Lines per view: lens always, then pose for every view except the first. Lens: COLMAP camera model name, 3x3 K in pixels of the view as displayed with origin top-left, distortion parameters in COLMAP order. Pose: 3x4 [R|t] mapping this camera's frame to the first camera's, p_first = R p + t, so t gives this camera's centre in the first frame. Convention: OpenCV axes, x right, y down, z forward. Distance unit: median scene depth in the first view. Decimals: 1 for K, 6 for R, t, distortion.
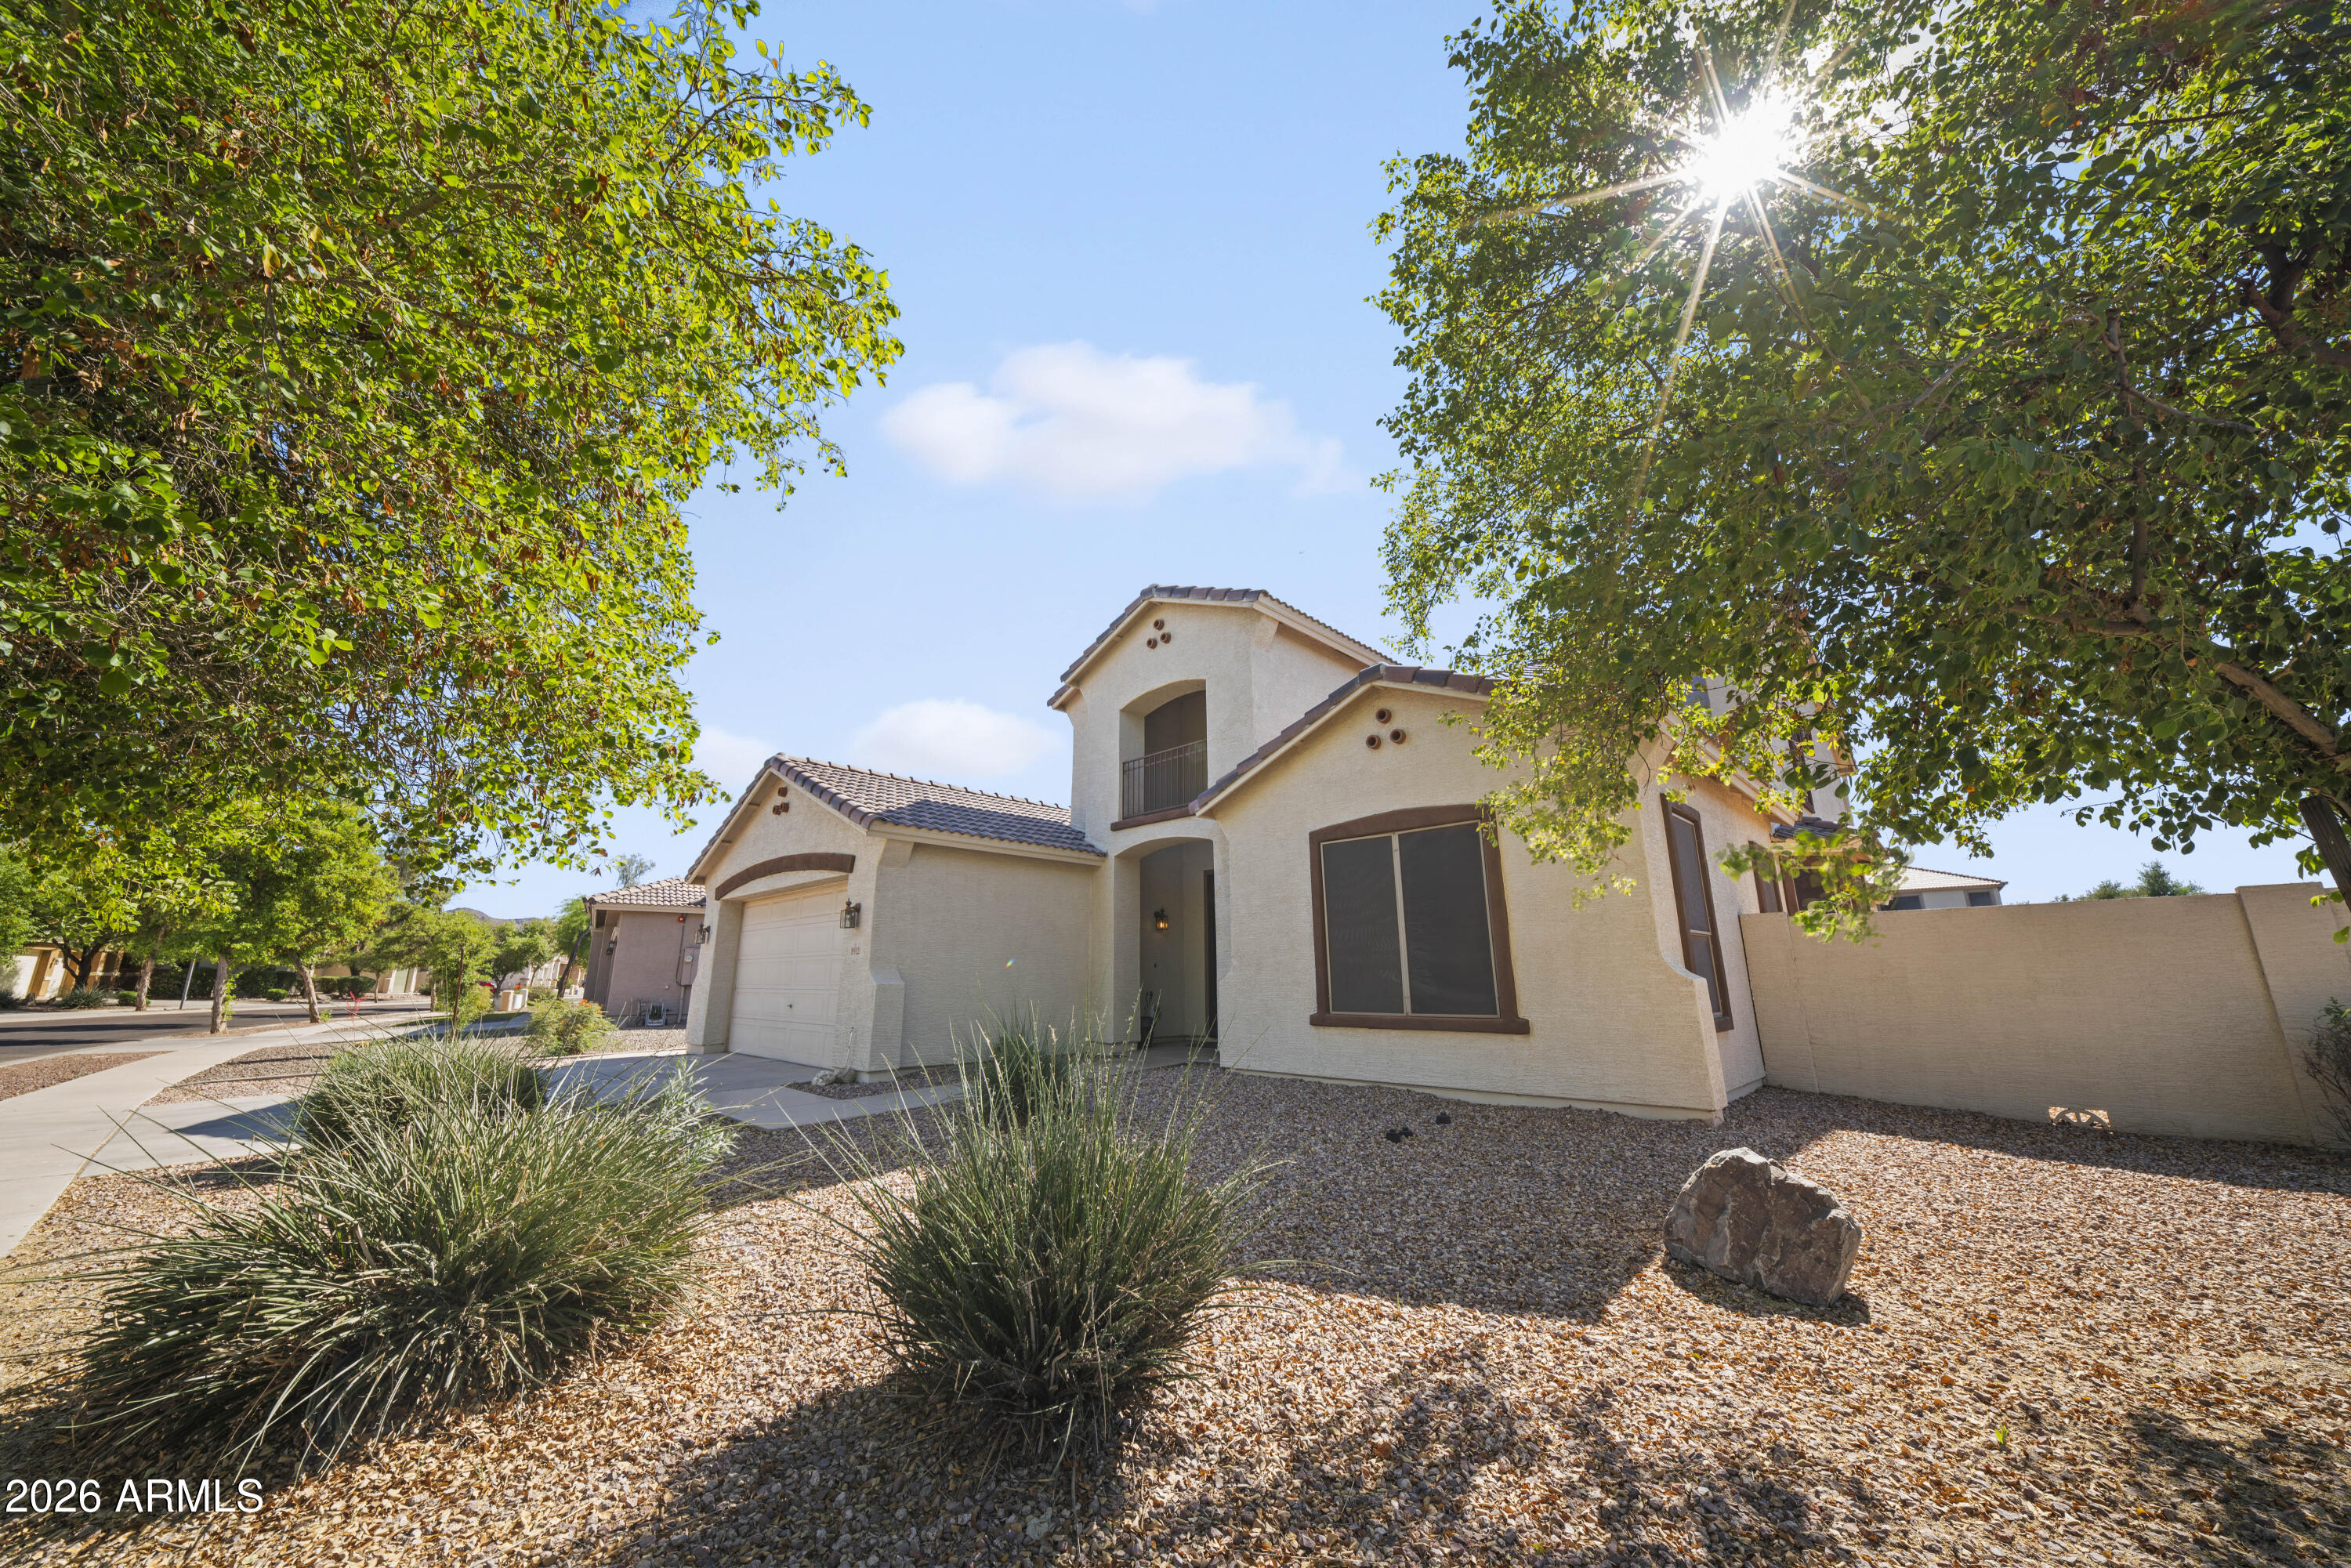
lens RADIAL K [[803.0, 0, 1163.9], [0, 803.0, 784.5], [0, 0, 1]] dist [0.006005, -0.006134]
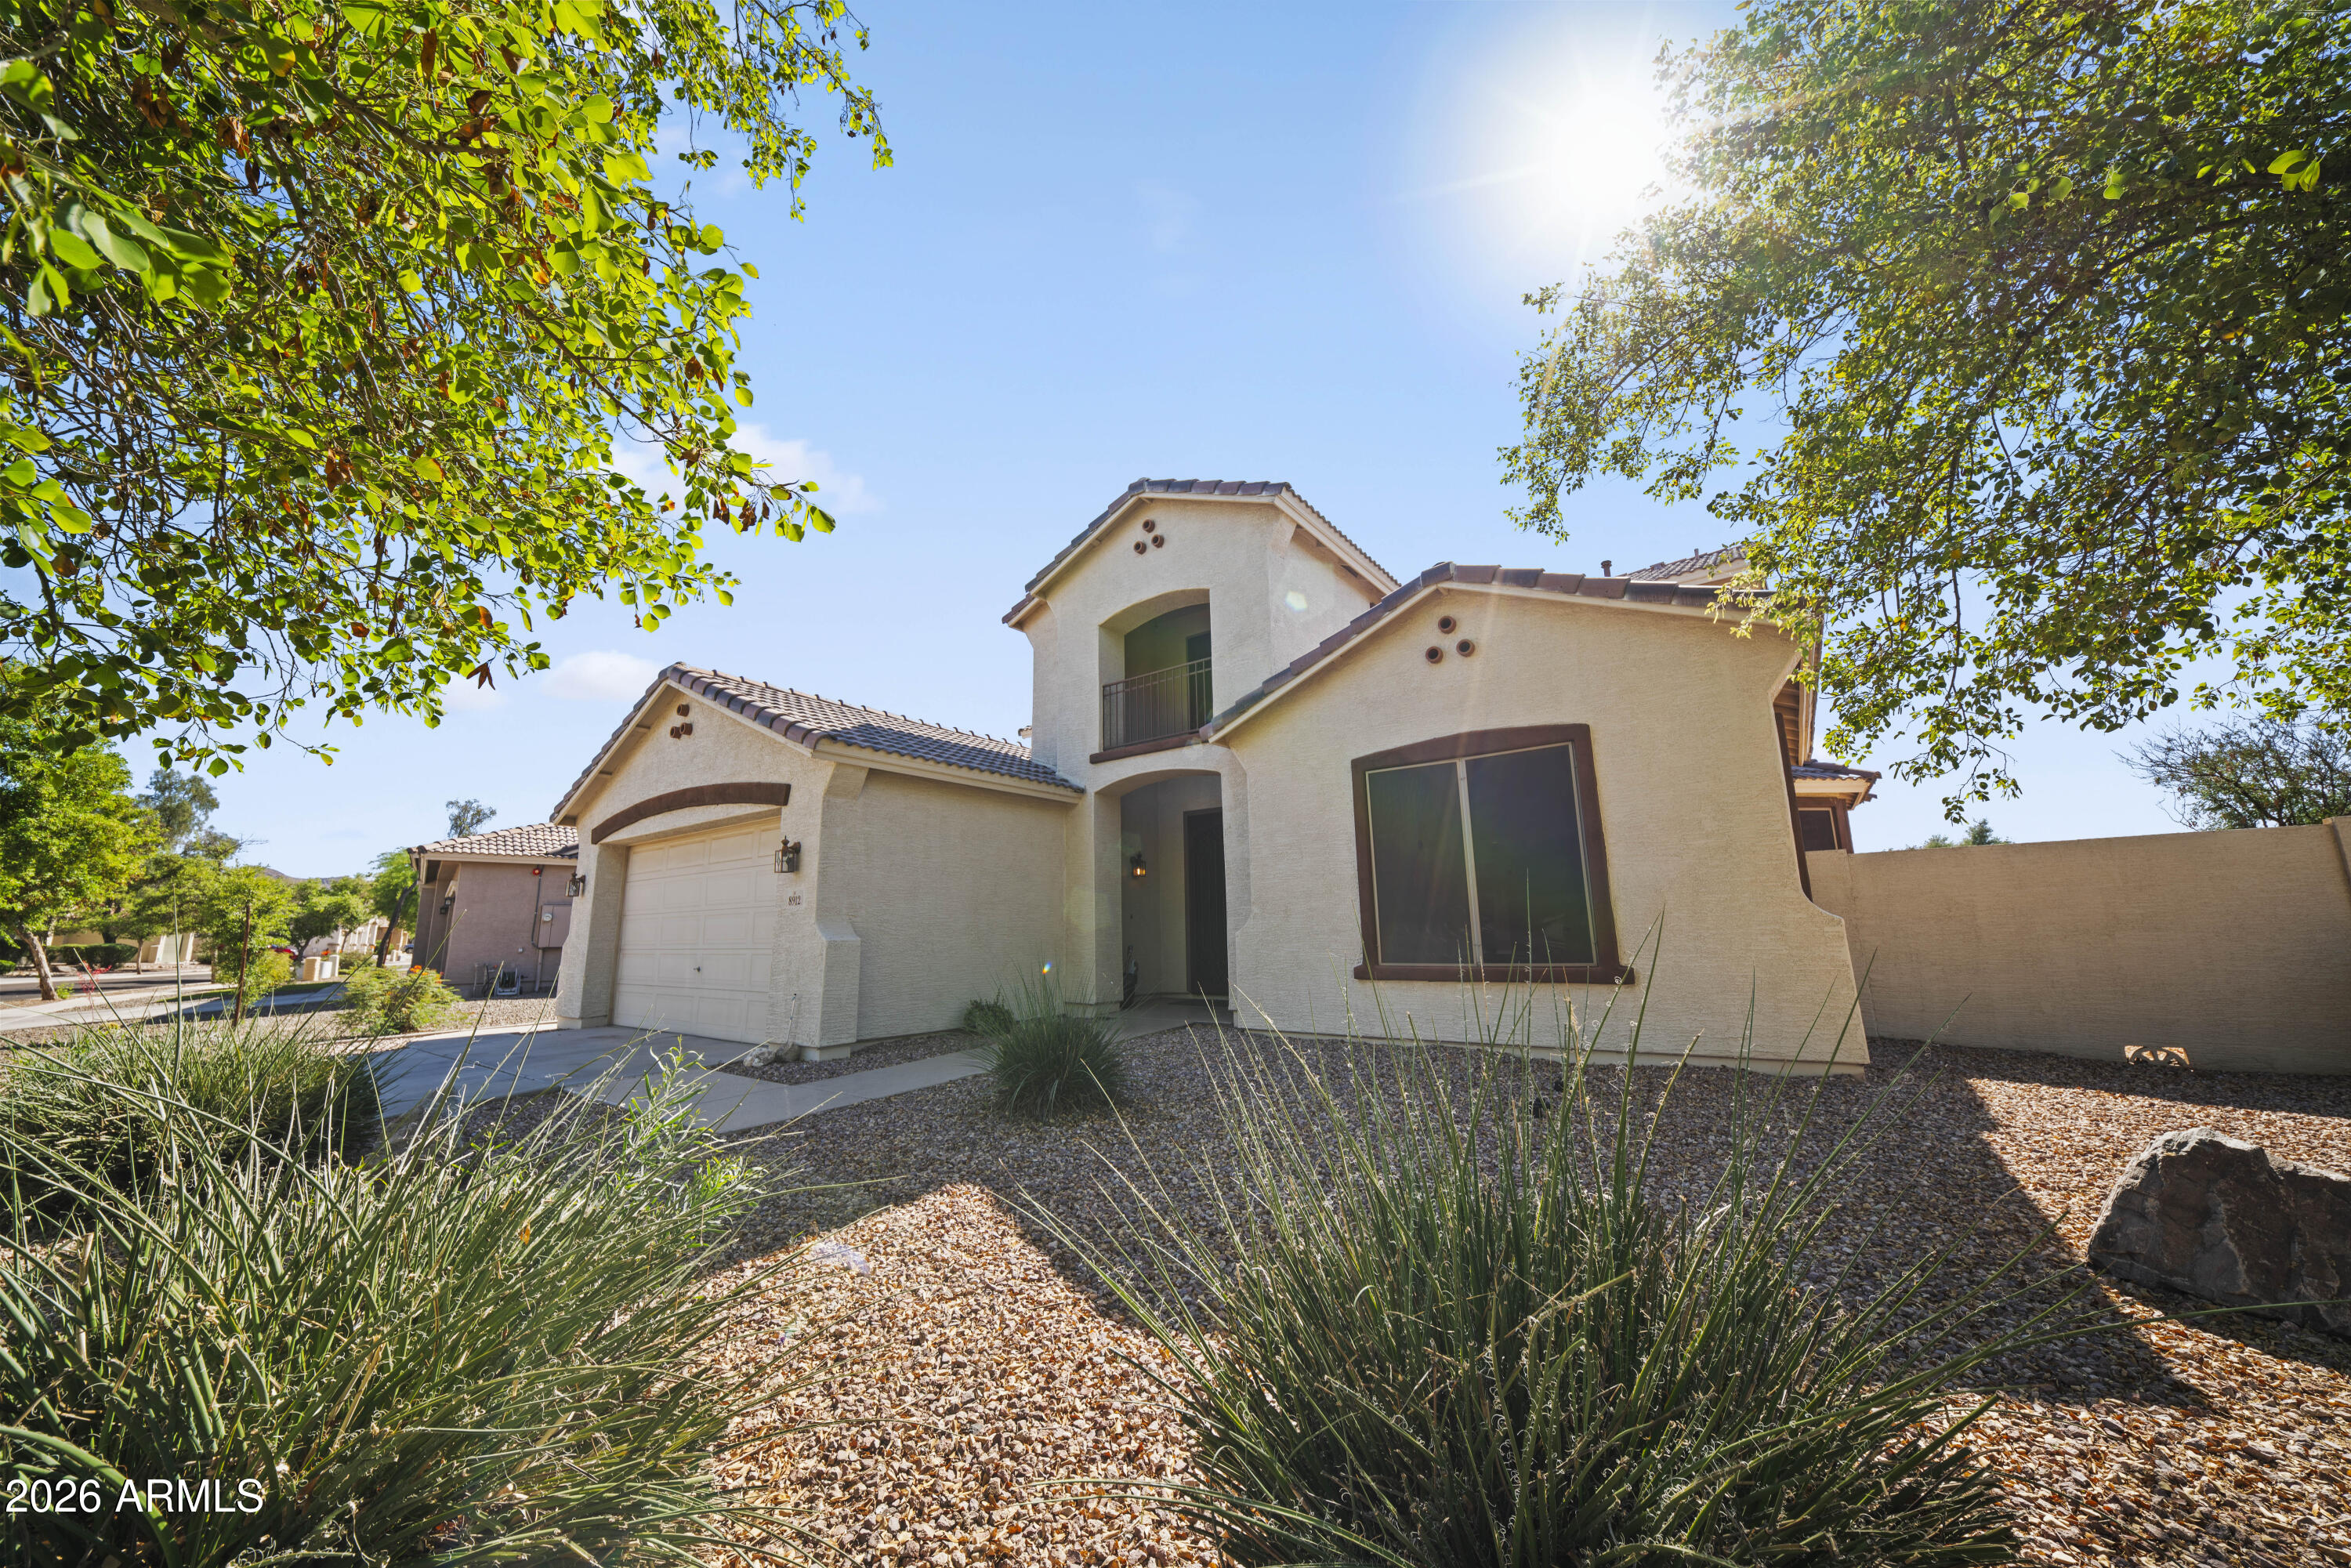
lens RADIAL K [[803.0, 0, 1163.9], [0, 803.0, 784.5], [0, 0, 1]] dist [0.006005, -0.006134]
pose [[0.990758, 0.011335, 0.135164, -0.104068], [-0.018407, 0.998520, 0.051186, 0.034627], [-0.134384, -0.053201, 0.989500, 0.127280]]
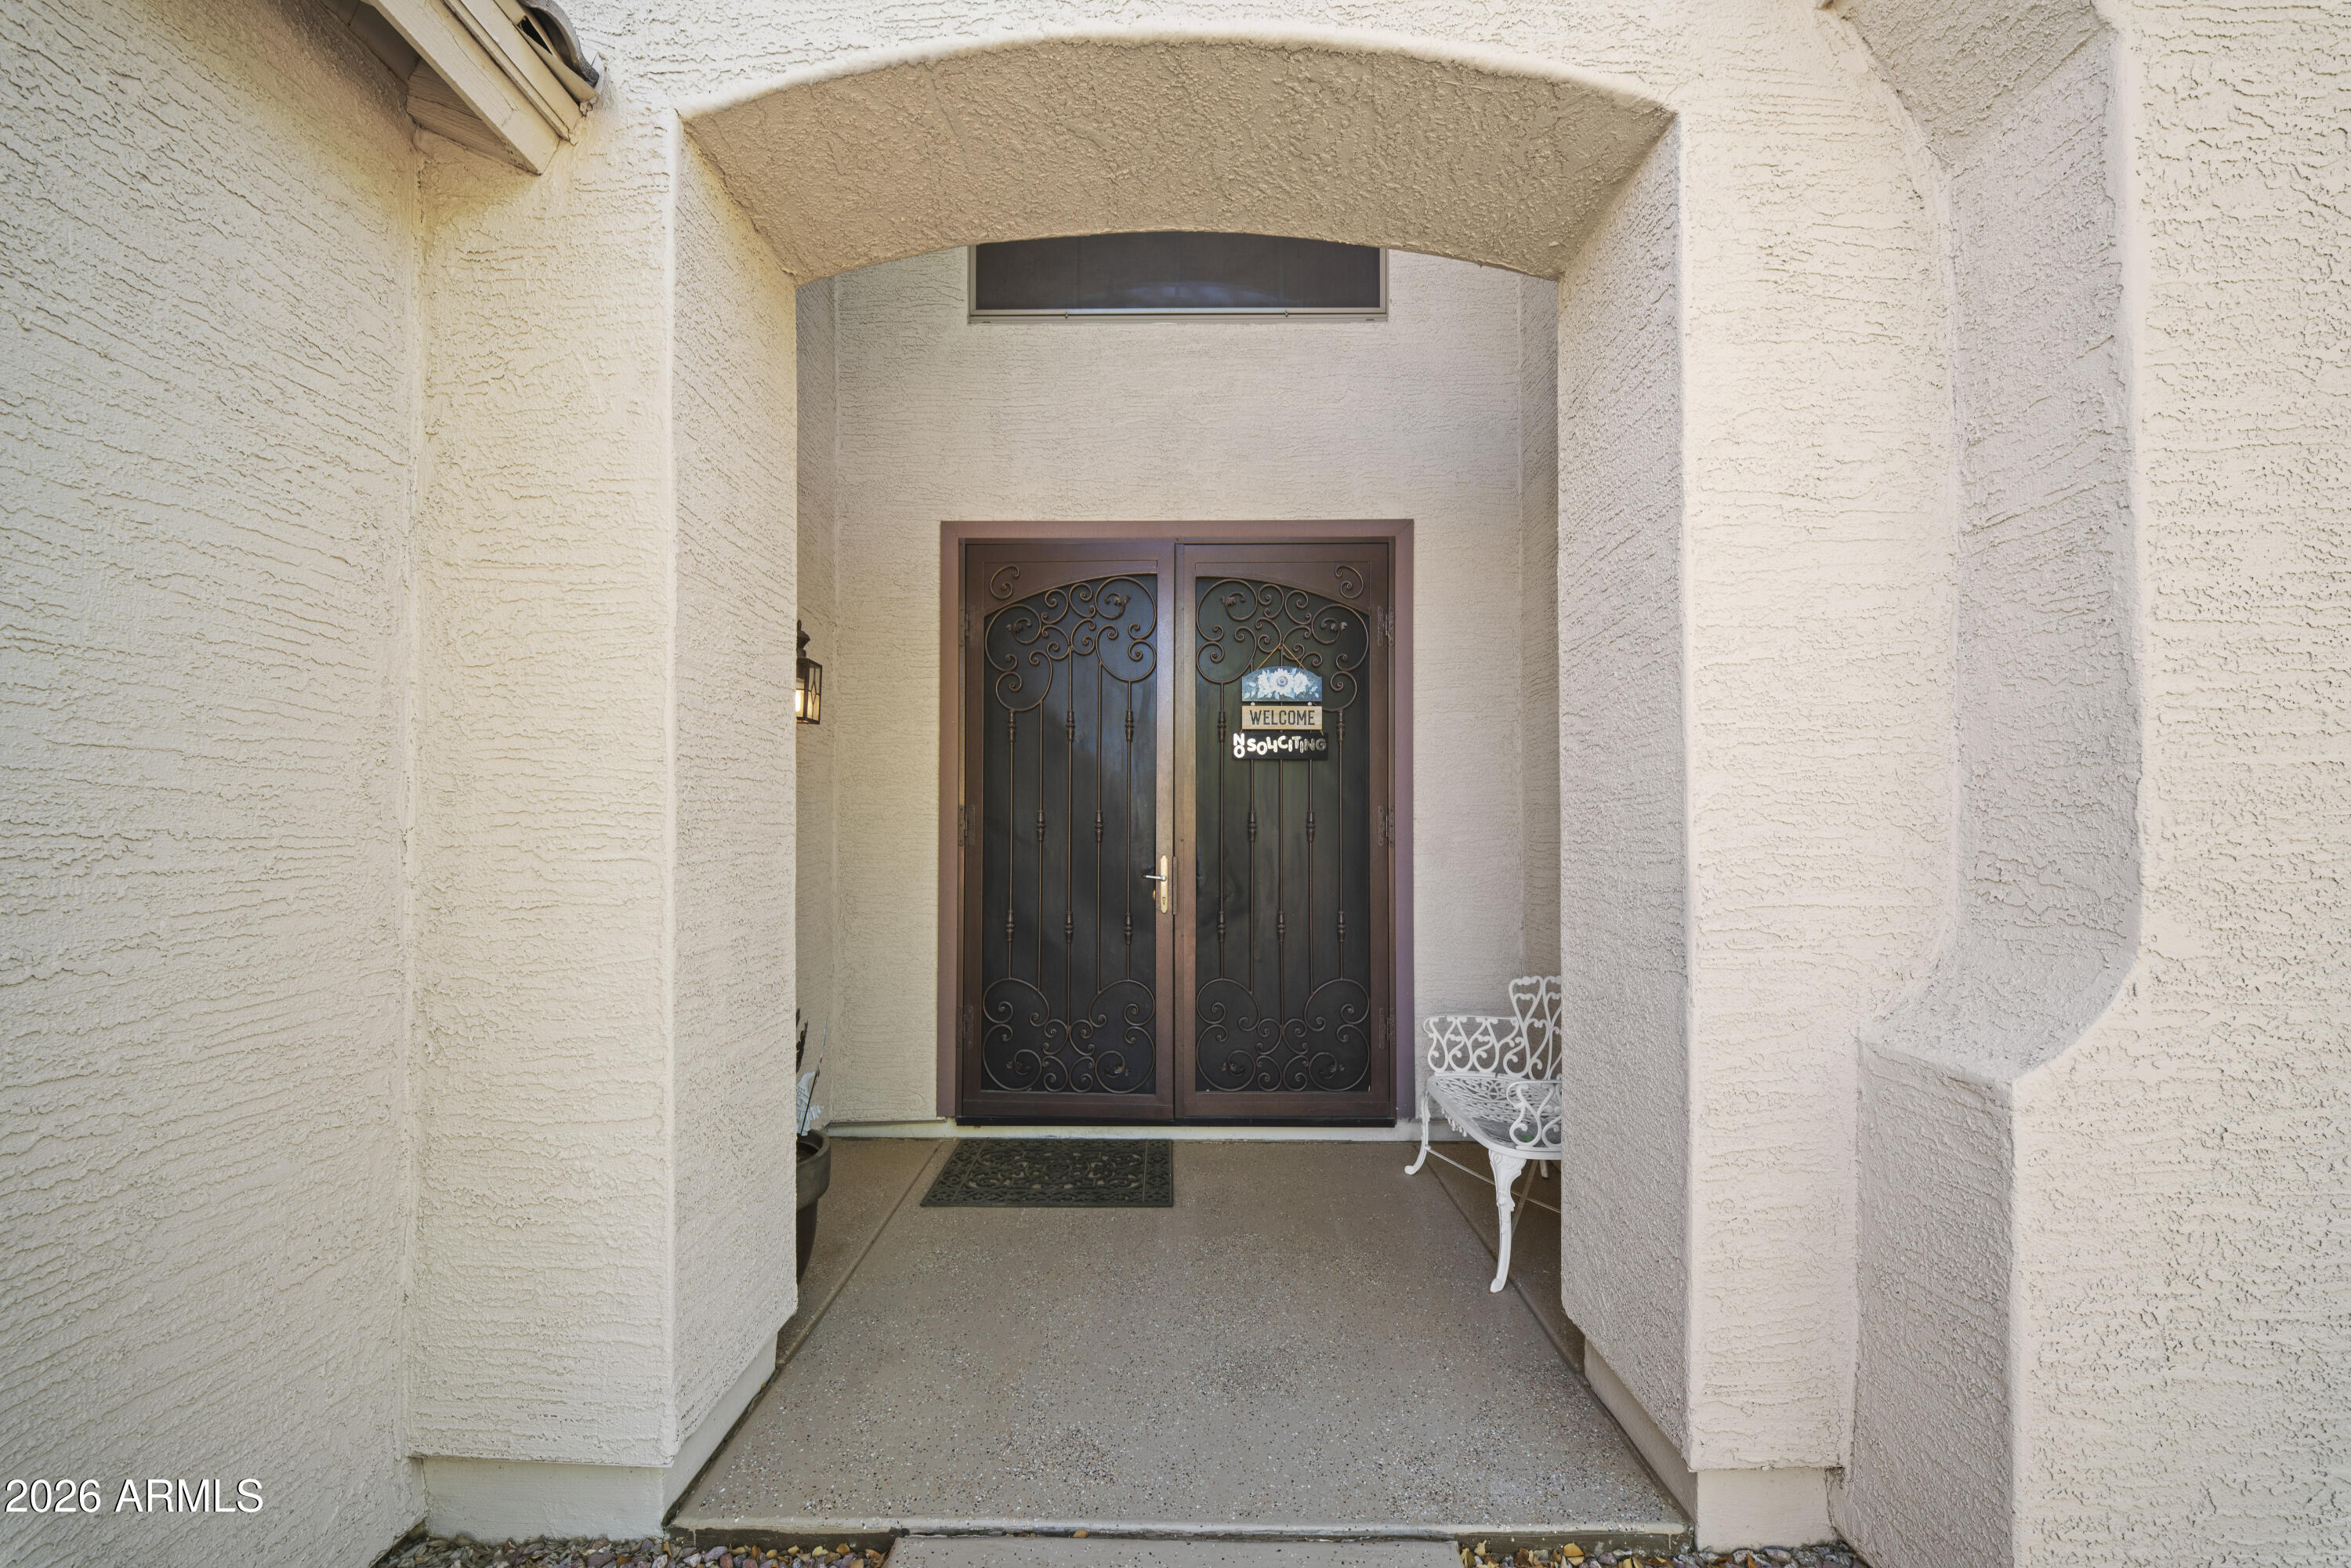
lens RADIAL K [[803.0, 0, 1163.9], [0, 803.0, 784.5], [0, 0, 1]] dist [0.006005, -0.006134]
pose [[0.719655, 0.057509, 0.691947, -0.088111], [-0.167609, 0.981481, 0.092747, 0.172151], [-0.673799, -0.182723, 0.715966, 0.829711]]
